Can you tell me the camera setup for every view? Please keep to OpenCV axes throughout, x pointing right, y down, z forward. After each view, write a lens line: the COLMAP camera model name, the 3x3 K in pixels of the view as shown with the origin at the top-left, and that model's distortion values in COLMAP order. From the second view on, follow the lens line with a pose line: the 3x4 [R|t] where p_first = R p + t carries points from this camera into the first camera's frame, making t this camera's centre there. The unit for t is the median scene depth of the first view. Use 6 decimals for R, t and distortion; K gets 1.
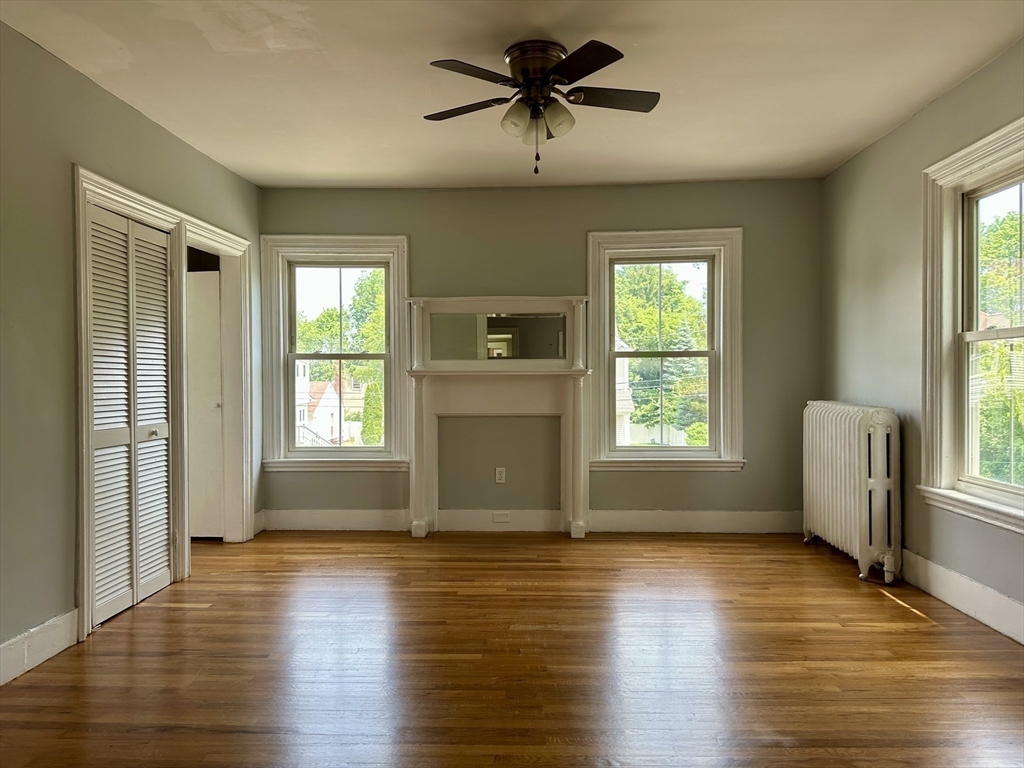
lens RADIAL K [[719.9, 0, 504.0], [0, 719.9, 389.6], [0, 0, 1]] dist [0.050592, -0.001332]
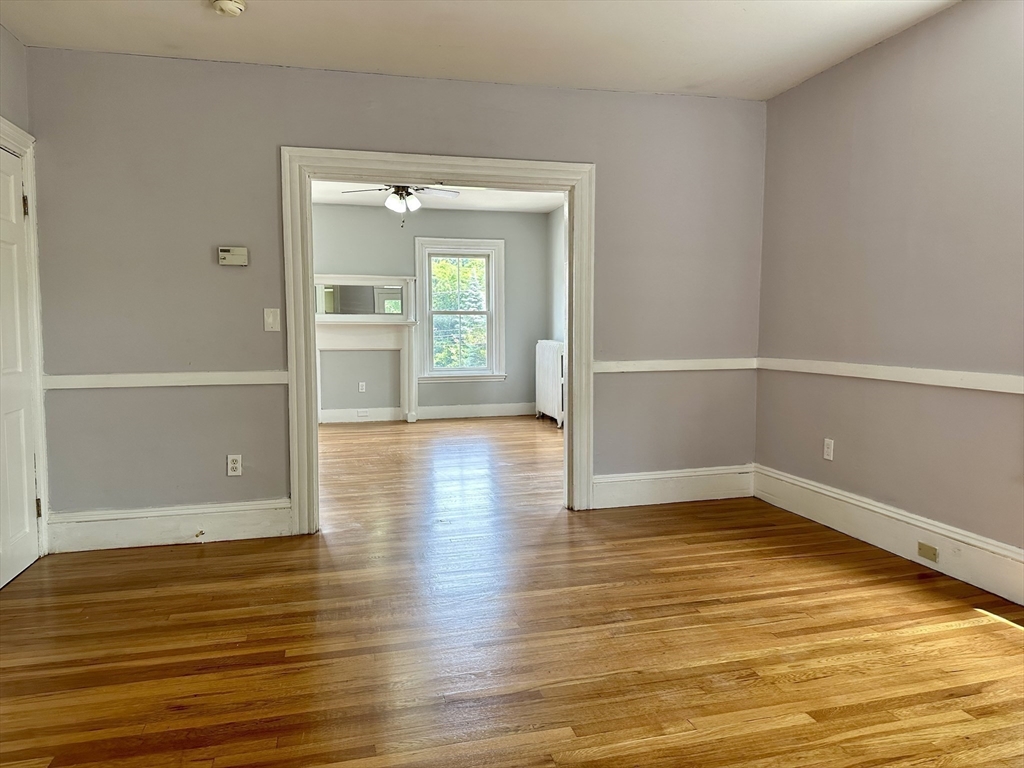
lens RADIAL K [[719.9, 0, 514.6], [0, 719.9, 389.0], [0, 0, 1]] dist [0.050592, -0.001332]
pose [[0.955423, -0.020773, 0.294509, -0.156533], [0.000687, 0.997676, 0.068140, 0.013845], [-0.295240, -0.064900, 0.953216, -0.643137]]
